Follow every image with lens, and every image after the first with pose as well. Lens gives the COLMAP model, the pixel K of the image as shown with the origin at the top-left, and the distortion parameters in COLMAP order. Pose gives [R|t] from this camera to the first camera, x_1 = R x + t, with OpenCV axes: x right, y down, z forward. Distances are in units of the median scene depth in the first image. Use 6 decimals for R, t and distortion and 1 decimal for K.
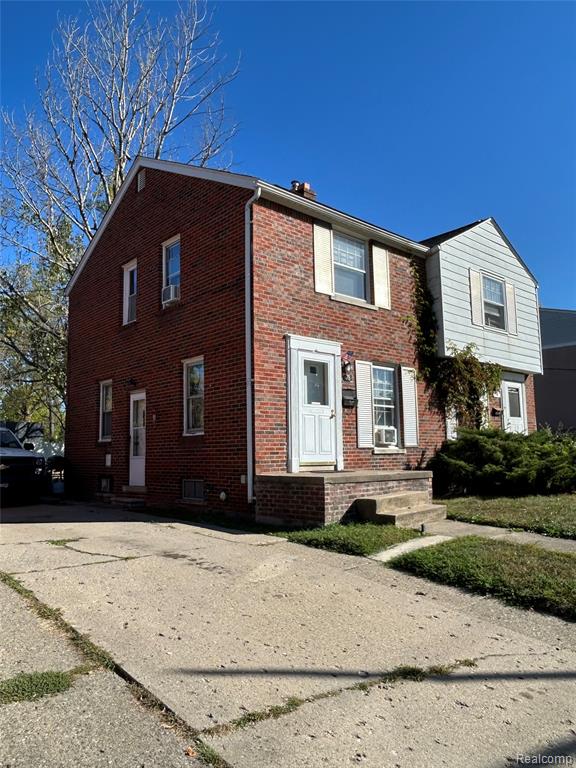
lens RADIAL K [[566.0, 0, 288.5], [0, 566.0, 385.6], [0, 0, 1]] dist [0.003820, -0.000508]
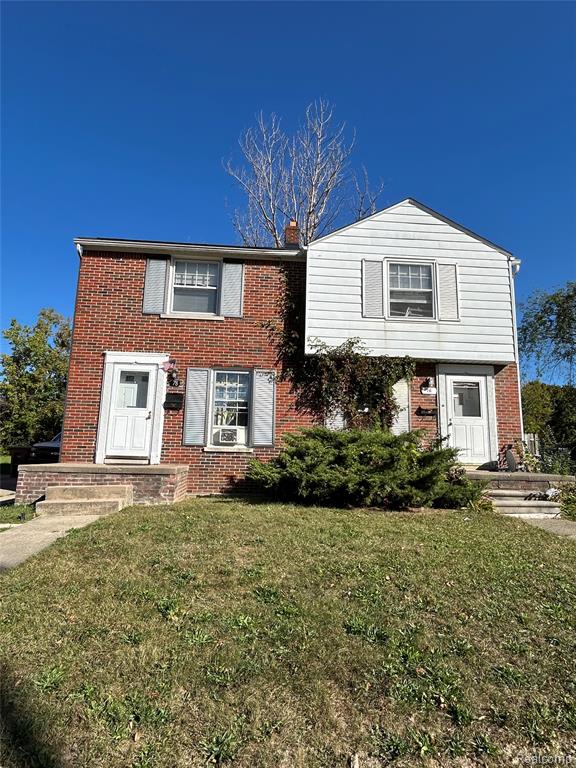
lens RADIAL K [[415.5, 0, 288.3], [0, 415.5, 381.7], [0, 0, 1]] dist [0.000685, 0.000036]
pose [[0.784559, -0.071109, -0.615963, 0.734694], [0.039051, 0.997097, -0.065369, 0.043059], [0.618823, 0.027232, 0.785058, 0.441631]]
